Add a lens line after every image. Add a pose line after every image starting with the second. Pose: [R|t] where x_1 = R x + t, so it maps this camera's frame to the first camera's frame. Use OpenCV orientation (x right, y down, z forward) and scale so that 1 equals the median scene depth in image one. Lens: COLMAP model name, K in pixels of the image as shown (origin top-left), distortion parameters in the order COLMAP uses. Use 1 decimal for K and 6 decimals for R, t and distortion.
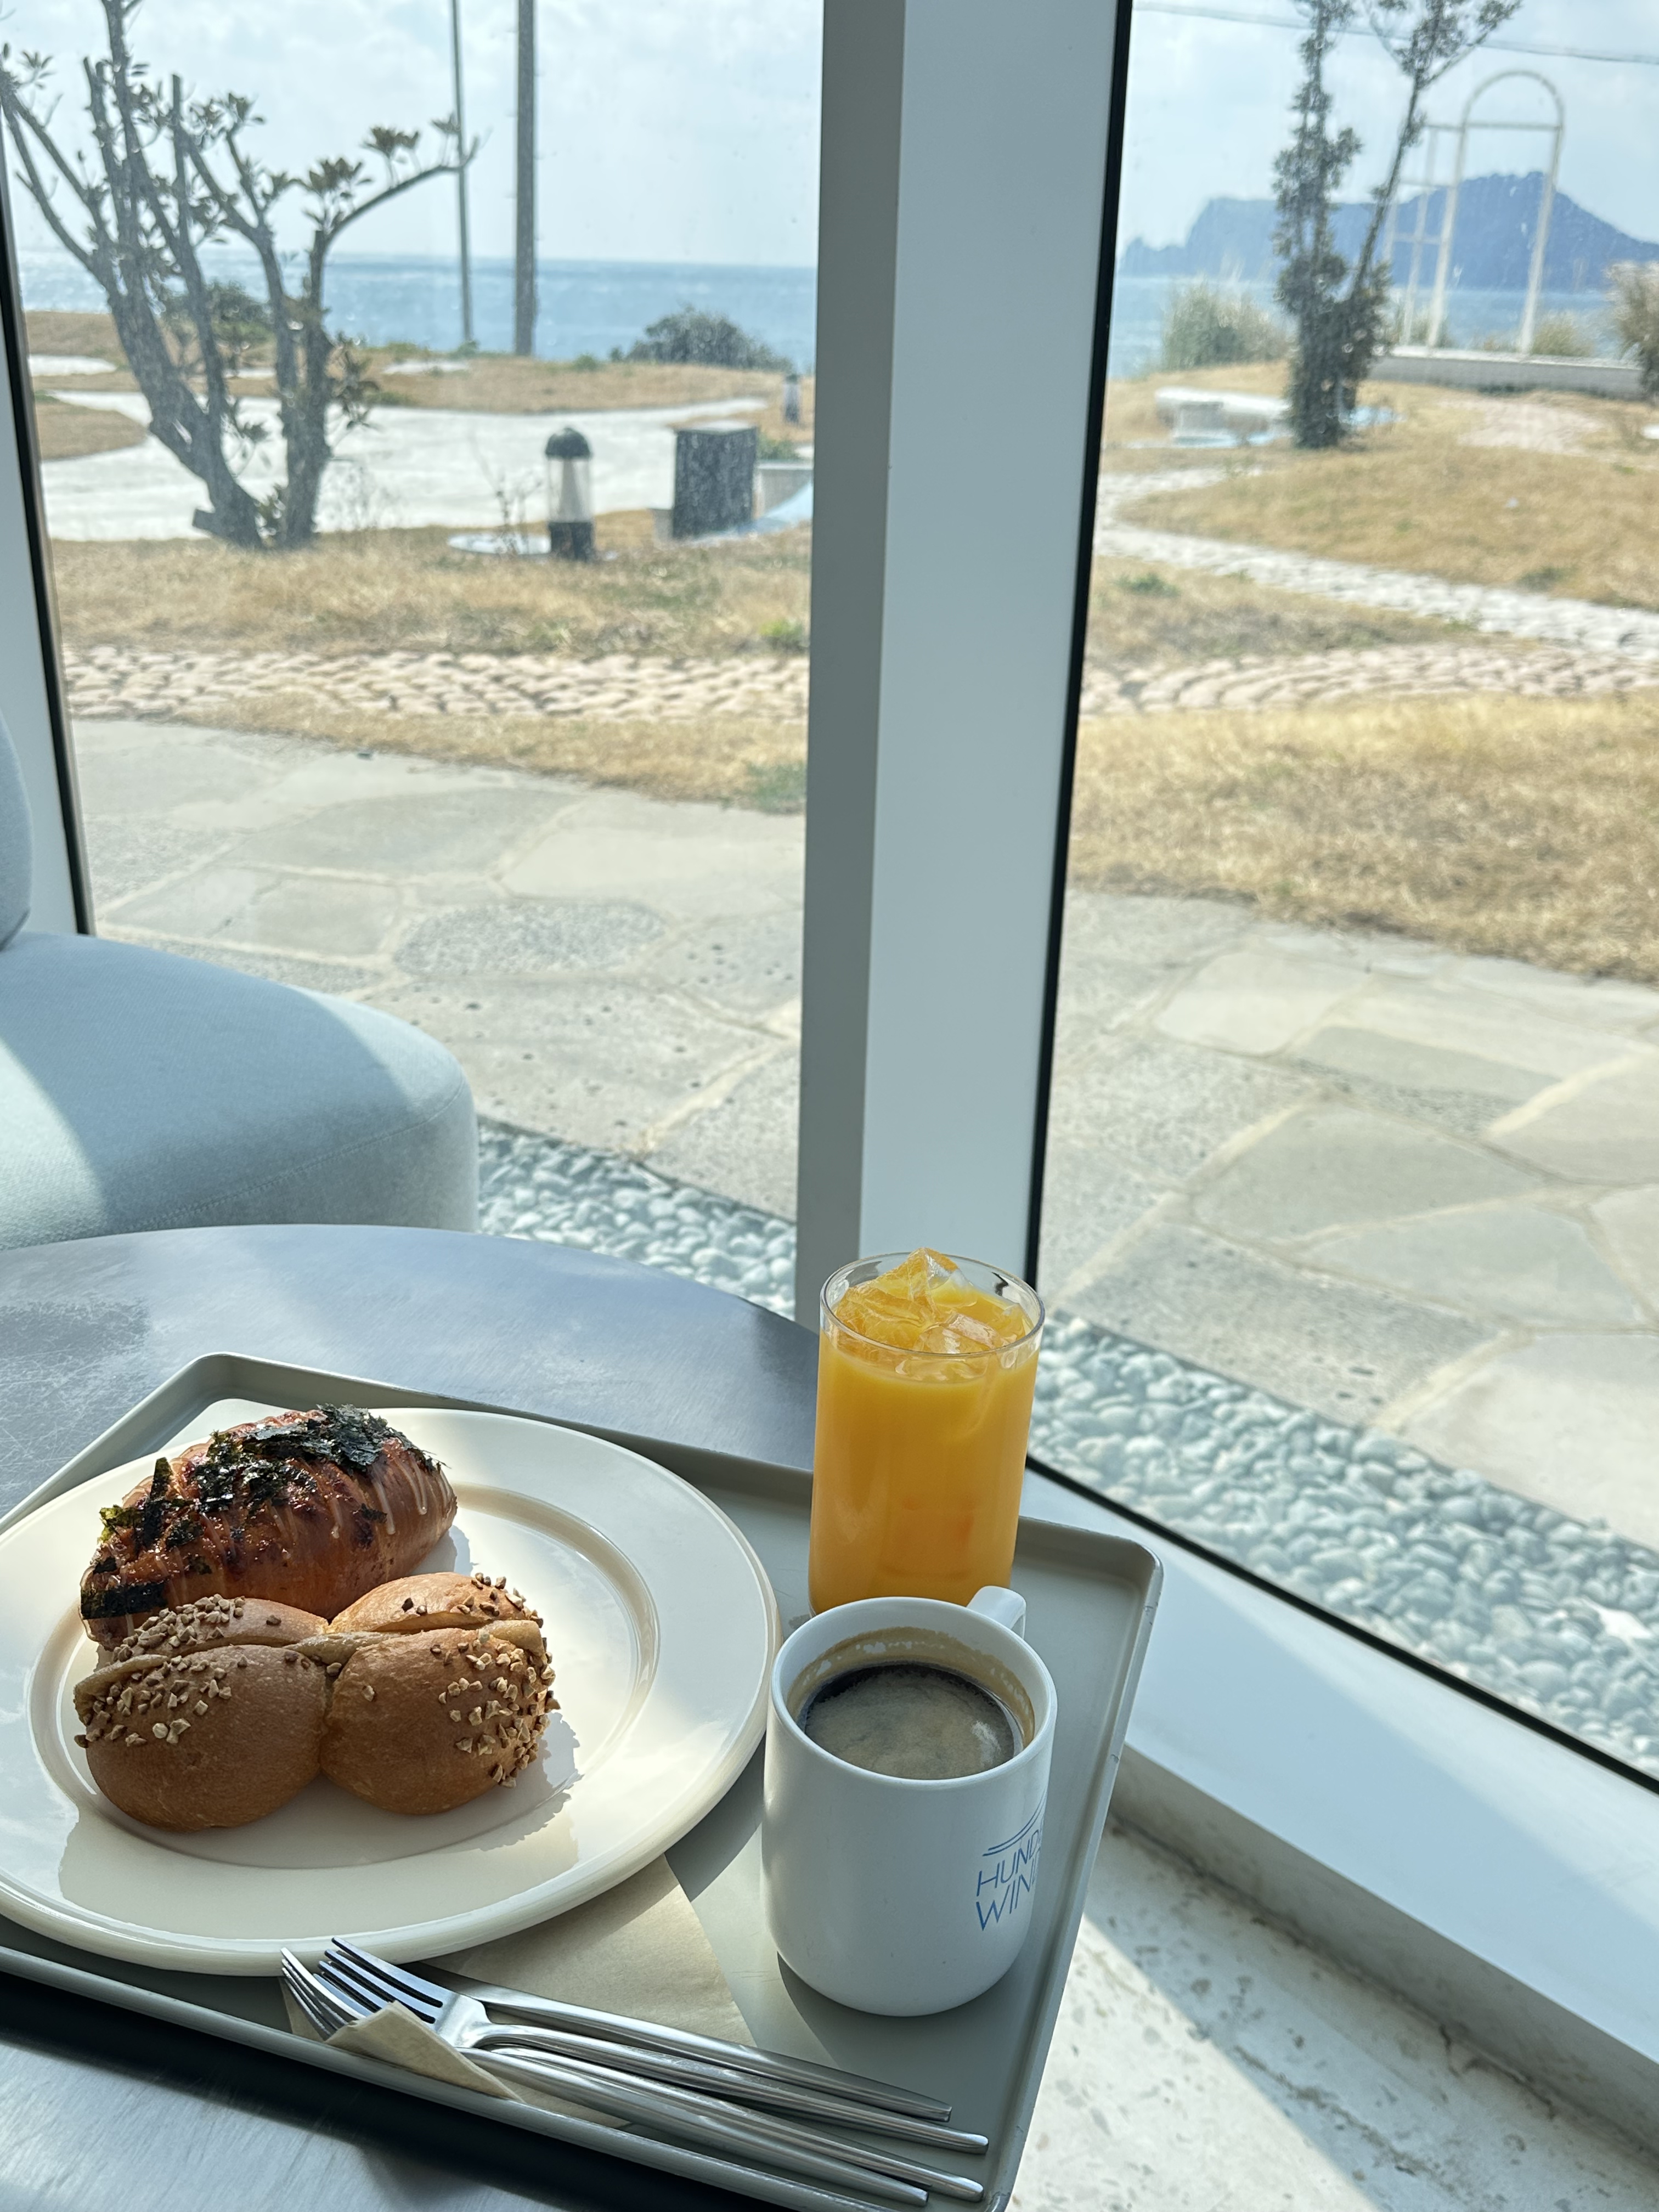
lens RADIAL K [[2052.9, 0, 829.5], [0, 2052.9, 1106.0], [0, 0, 1]] dist [0.208456, -0.531834]
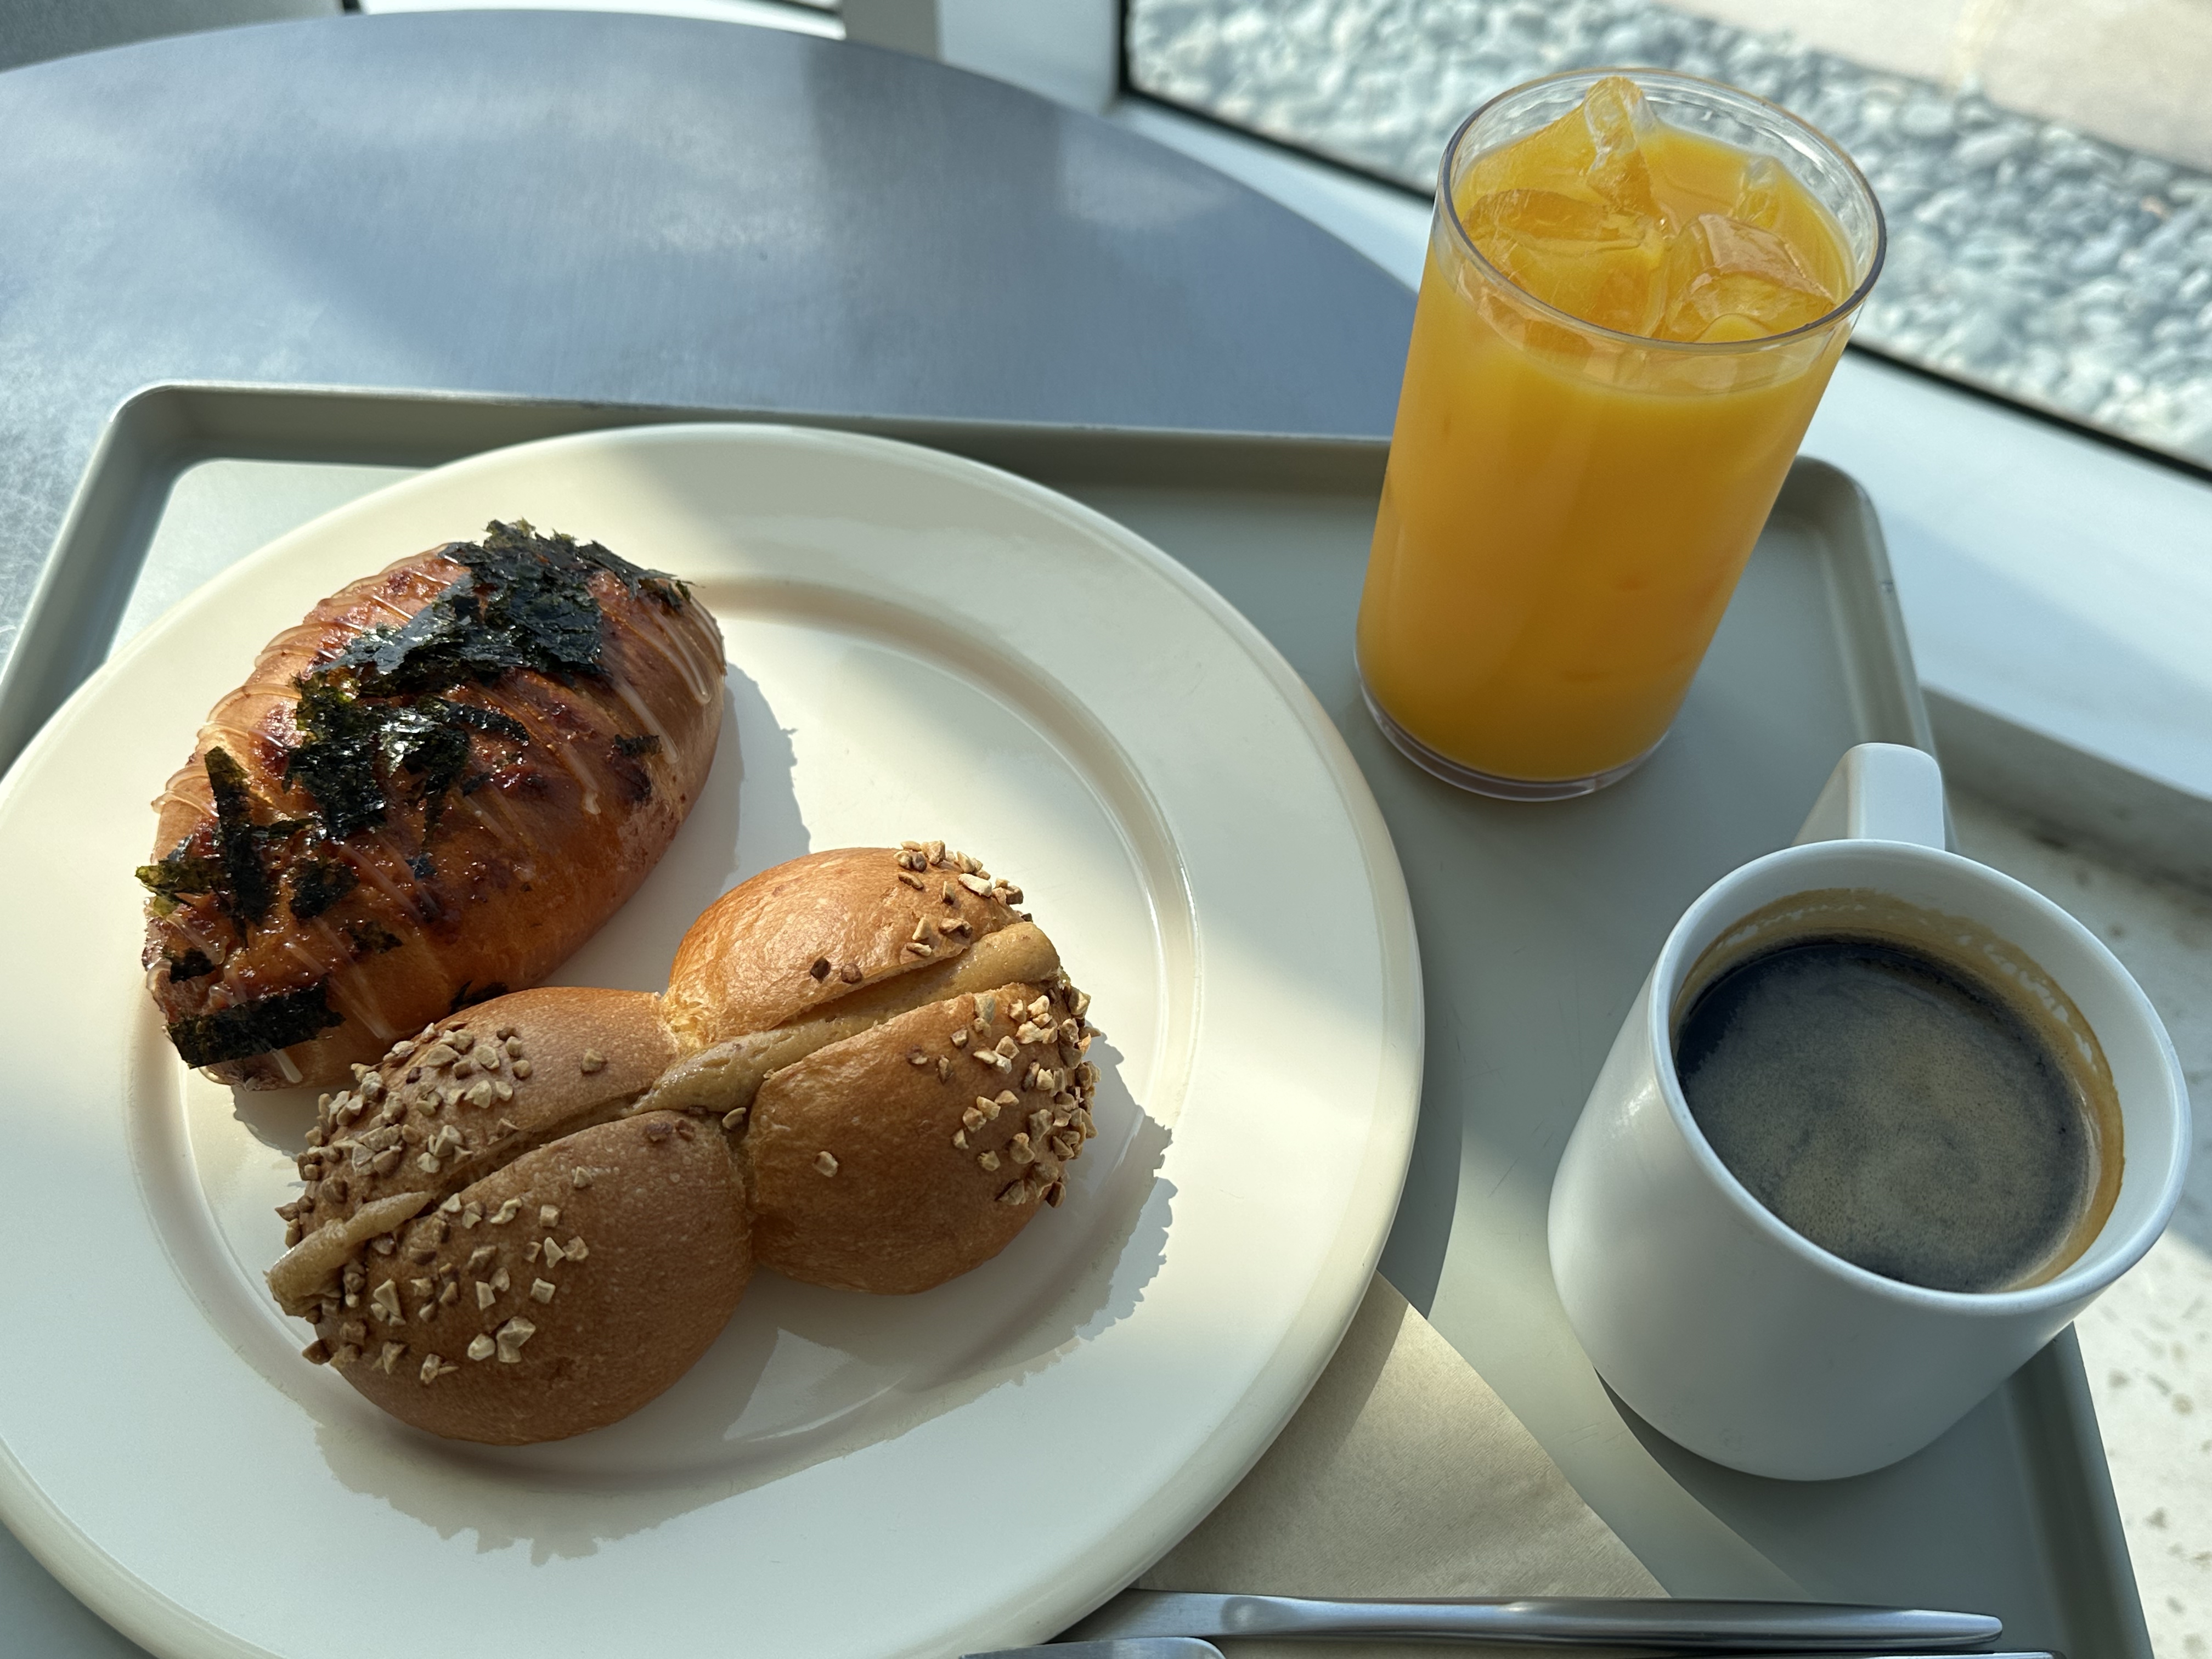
lens RADIAL K [[2052.9, 0, 1106.0], [0, 2052.9, 829.5], [0, 0, 1]] dist [0.208456, -0.531834]
pose [[0.966134, -0.223614, 0.128773, -0.179162], [0.117562, 0.825676, 0.551760, -0.076178], [-0.229706, -0.517935, 0.824001, 0.518609]]
